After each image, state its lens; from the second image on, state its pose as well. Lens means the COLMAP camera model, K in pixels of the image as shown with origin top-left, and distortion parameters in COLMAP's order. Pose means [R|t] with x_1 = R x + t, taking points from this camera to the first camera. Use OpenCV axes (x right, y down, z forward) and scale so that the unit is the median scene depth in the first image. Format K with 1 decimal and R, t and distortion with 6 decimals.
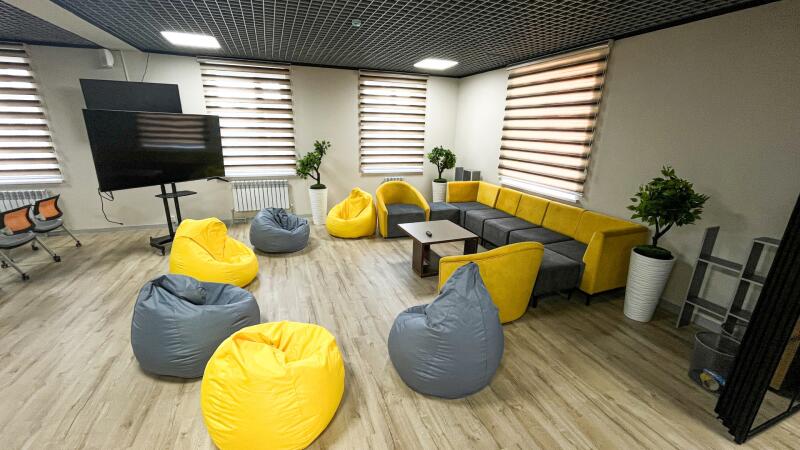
lens RADIAL K [[321.4, 0, 396.9], [0, 321.4, 224.1], [0, 0, 1]] dist [-0.004019, -0.000476]
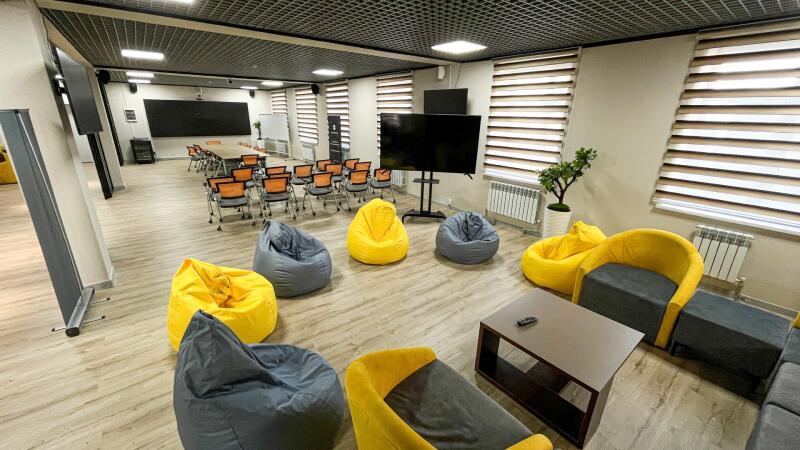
lens RADIAL K [[321.4, 0, 398.3], [0, 321.4, 223.3], [0, 0, 1]] dist [-0.004019, -0.000476]
pose [[0.296421, 0.293098, -0.908971, 0.404568], [-0.287622, 0.934956, 0.207681, -0.151228], [0.910718, 0.199879, 0.361442, 0.451084]]
